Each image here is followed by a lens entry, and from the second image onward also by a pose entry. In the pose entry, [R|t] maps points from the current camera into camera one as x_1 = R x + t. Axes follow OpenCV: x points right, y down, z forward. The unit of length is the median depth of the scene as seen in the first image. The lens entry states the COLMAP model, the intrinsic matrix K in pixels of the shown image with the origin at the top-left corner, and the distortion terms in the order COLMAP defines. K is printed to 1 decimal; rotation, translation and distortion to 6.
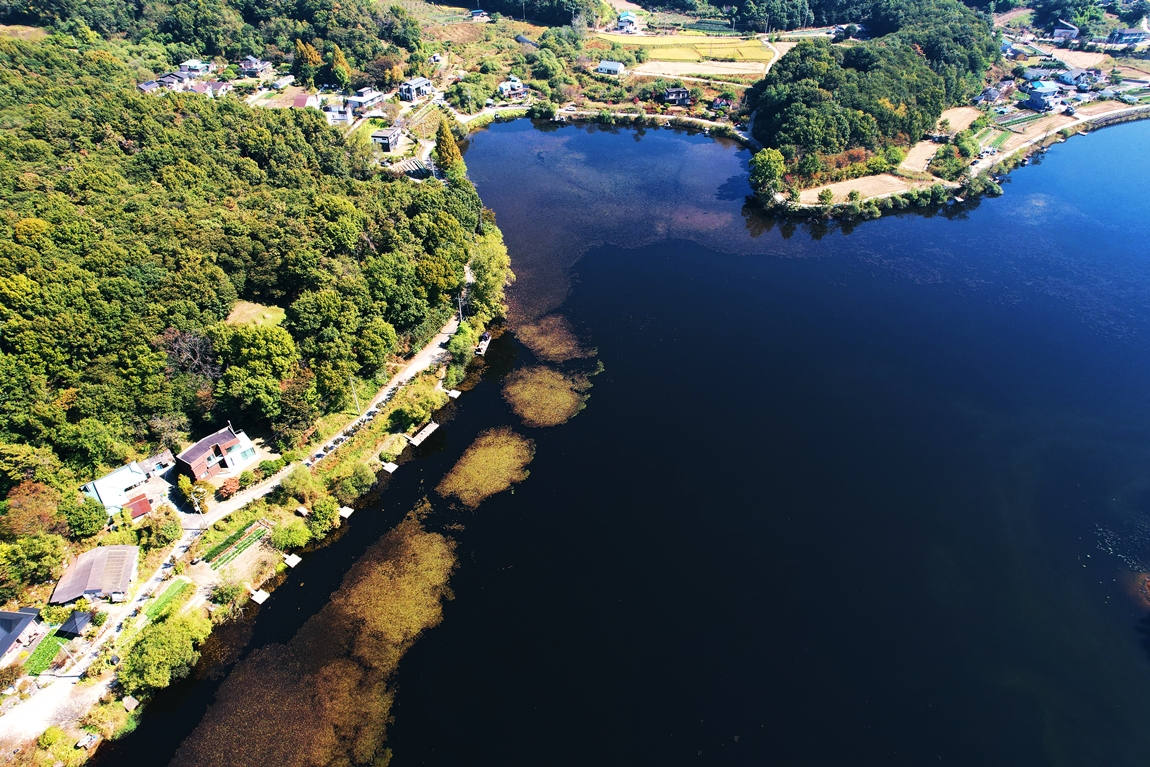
lens RADIAL K [[735.1, 0, 573.5], [0, 735.1, 383.5], [0, 0, 1]] dist [-0.080330, 0.074417]
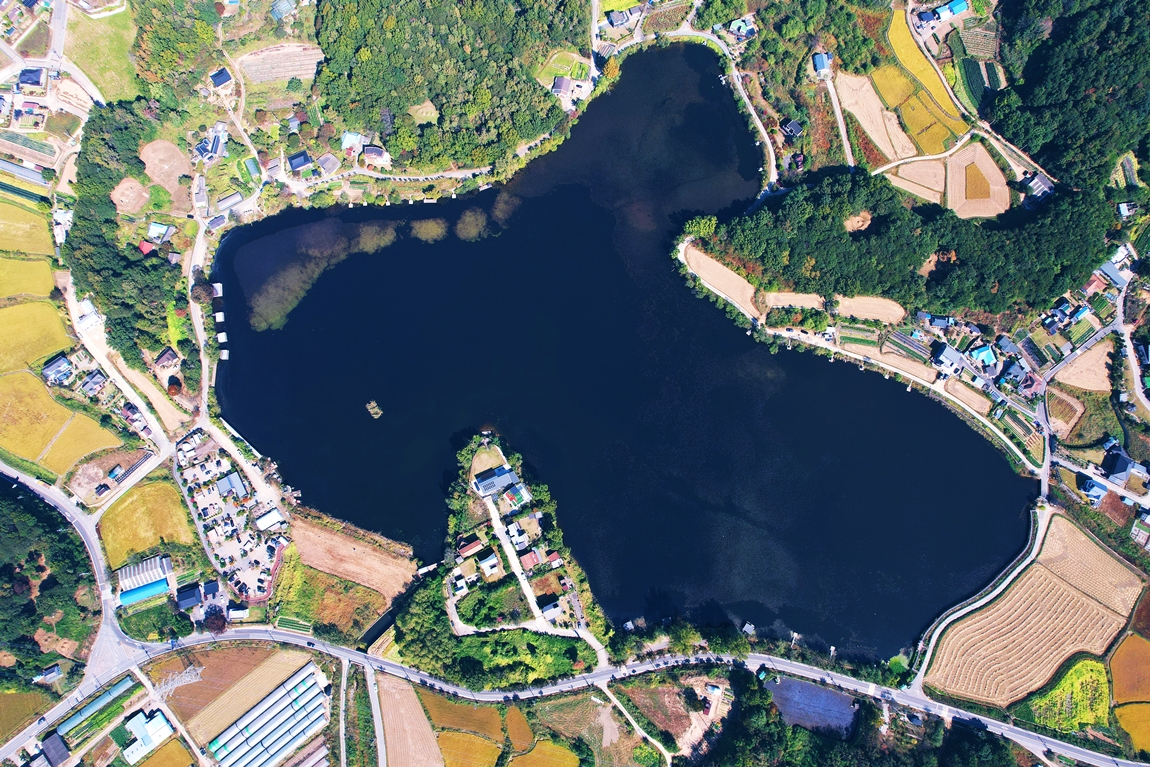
lens RADIAL K [[735.1, 0, 573.5], [0, 735.1, 383.5], [0, 0, 1]] dist [-0.080330, 0.074417]
pose [[0.527206, 0.843119, -0.105852, 1.053125], [-0.547405, 0.432262, 0.716587, -2.105108], [0.649924, -0.319845, 0.689419, -0.833940]]
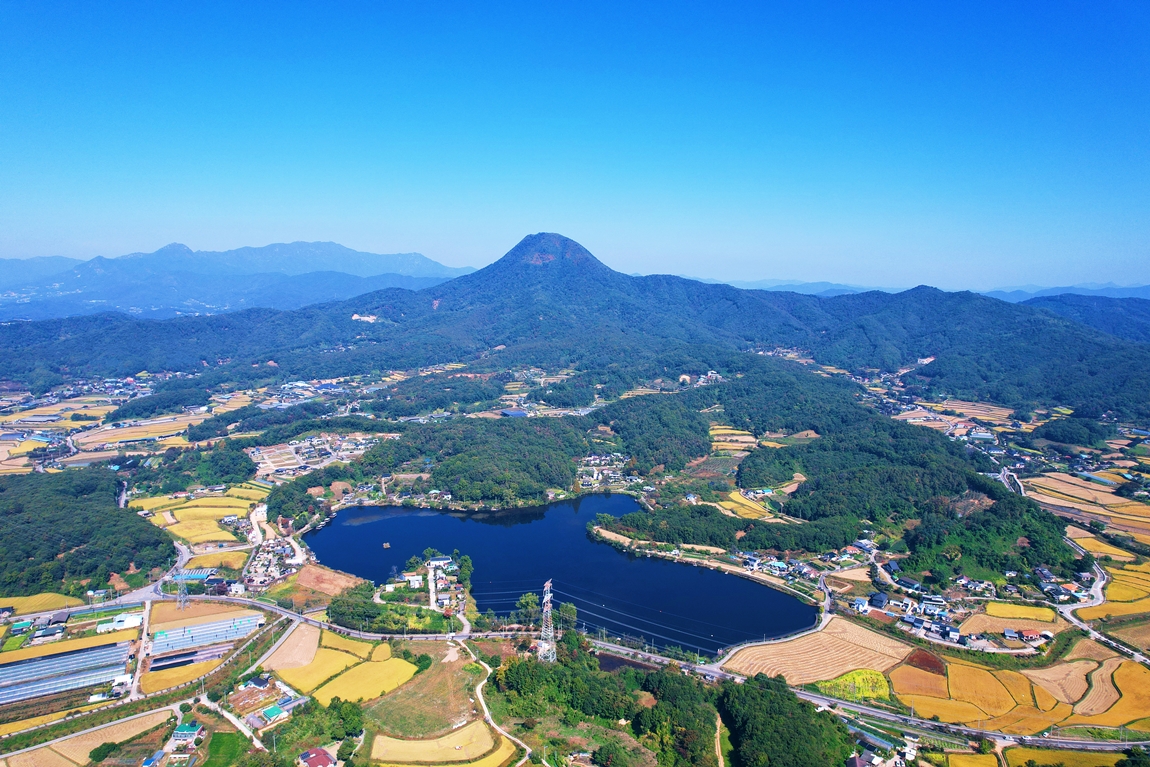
lens RADIAL K [[735.1, 0, 573.5], [0, 735.1, 383.5], [0, 0, 1]] dist [-0.080330, 0.074417]
pose [[0.335208, 0.138325, -0.931934, 5.095865], [-0.608687, 0.786807, -0.102156, -0.610068], [0.719121, 0.601500, 0.347940, -0.777687]]
